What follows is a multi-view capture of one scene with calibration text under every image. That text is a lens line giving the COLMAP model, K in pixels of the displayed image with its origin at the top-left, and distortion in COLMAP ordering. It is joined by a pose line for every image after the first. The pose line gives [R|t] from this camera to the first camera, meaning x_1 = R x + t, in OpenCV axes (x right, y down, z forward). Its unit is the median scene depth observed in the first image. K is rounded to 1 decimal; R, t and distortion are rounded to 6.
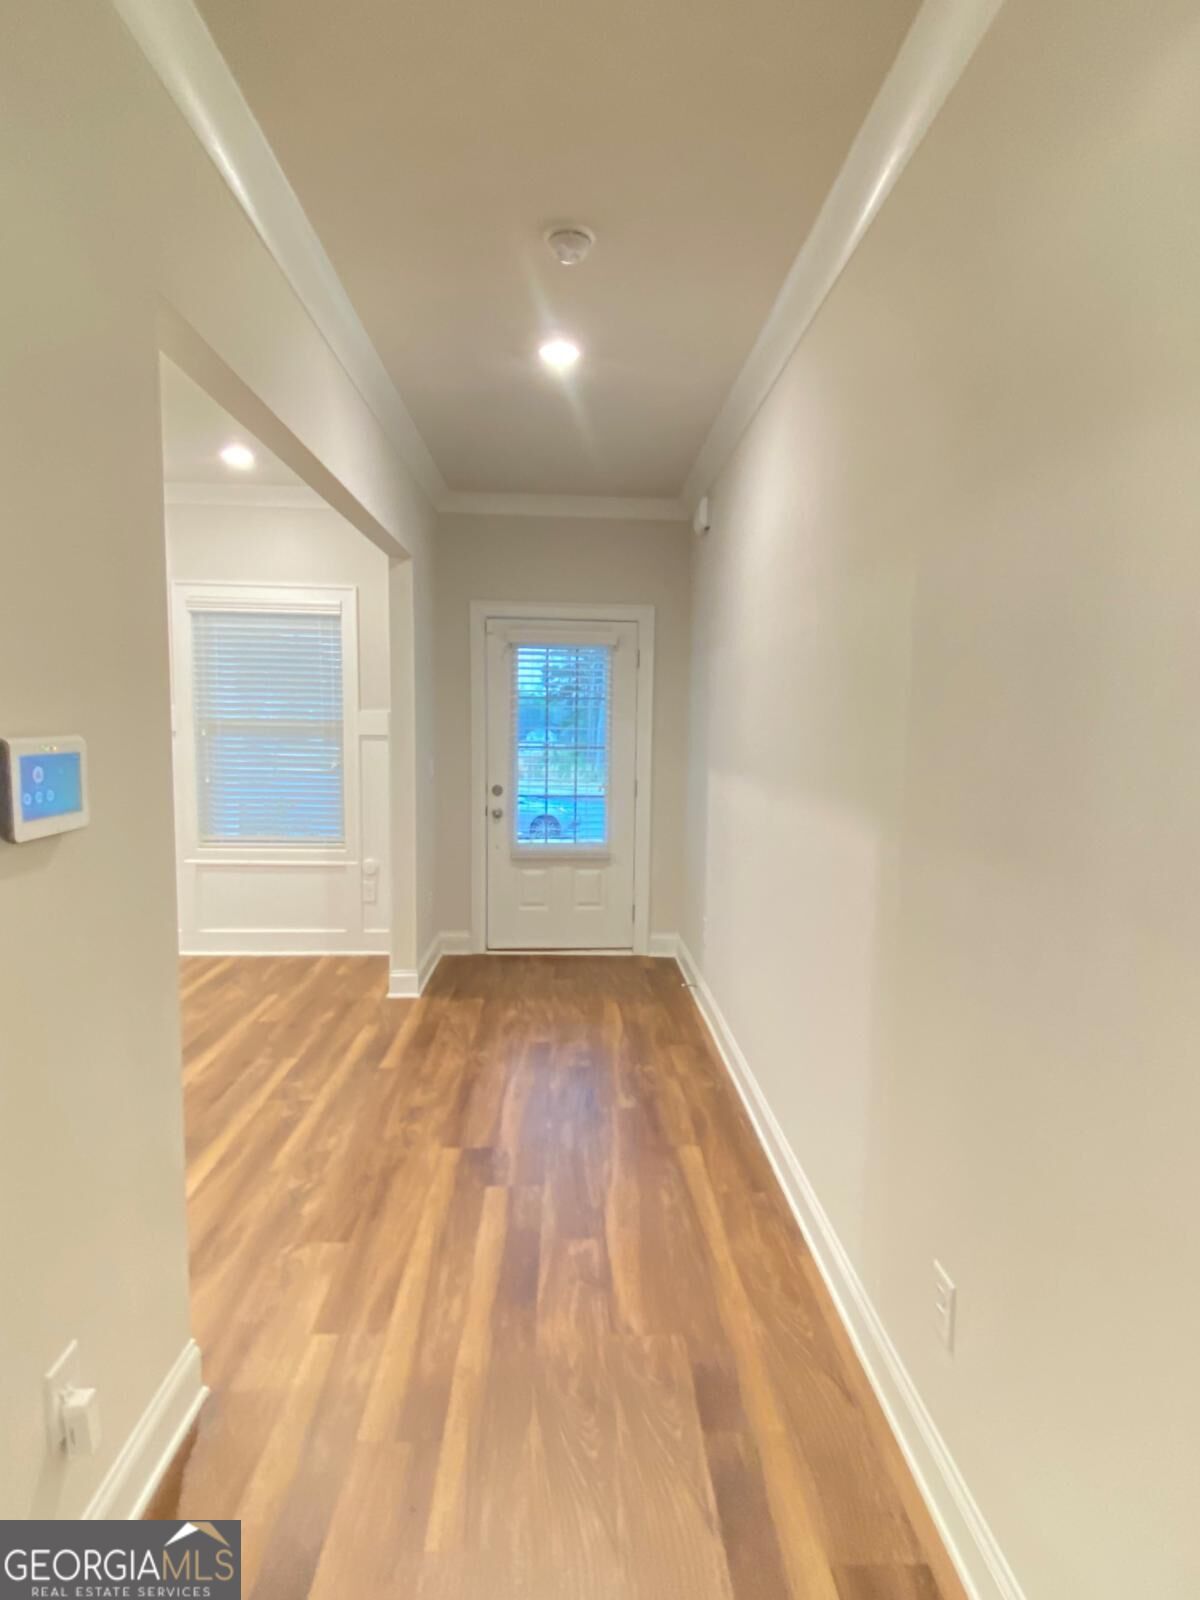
lens RADIAL K [[871.9, 0, 597.7], [0, 871.9, 800.8], [0, 0, 1]] dist [0.018037, -0.017089]
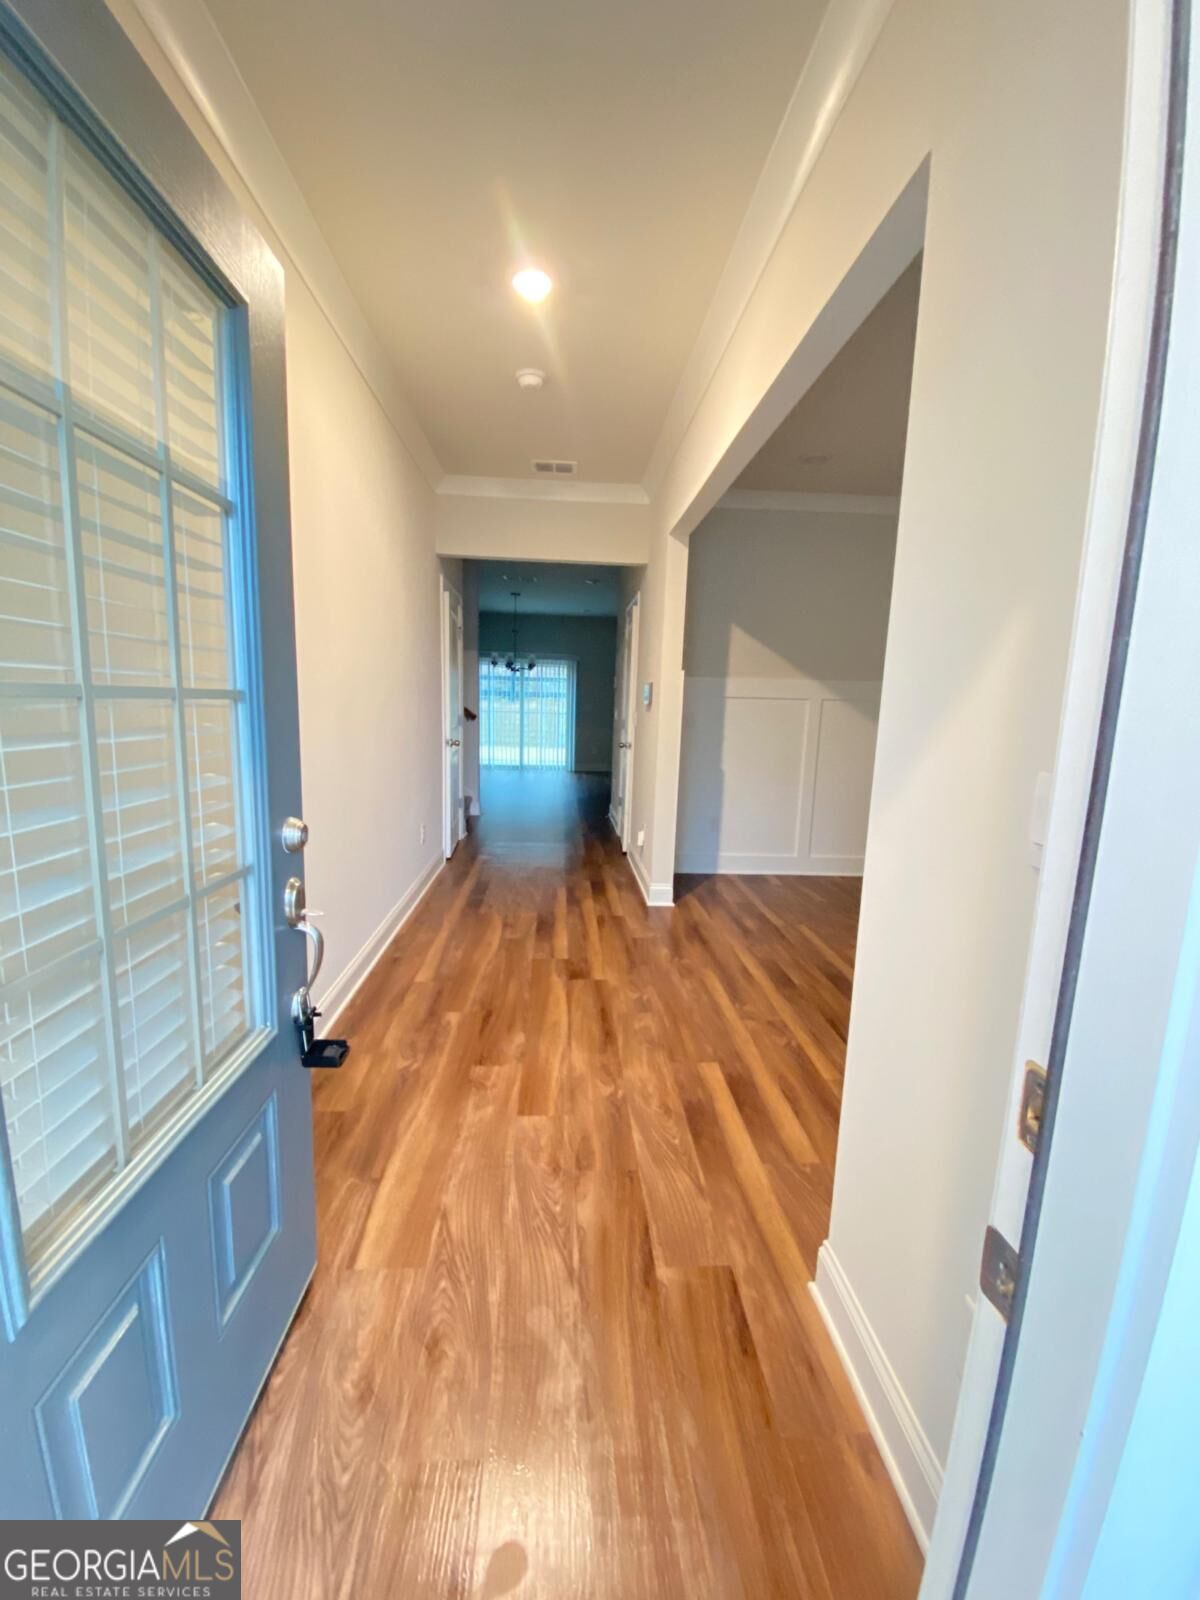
lens RADIAL K [[667.9, 0, 606.5], [0, 667.9, 806.1], [0, 0, 1]] dist [-0.001610, -0.009496]
pose [[-0.998150, -0.043775, -0.042185, -0.116710], [-0.052851, 0.967755, 0.246286, -0.120696], [0.030043, 0.248060, -0.968279, 1.850547]]
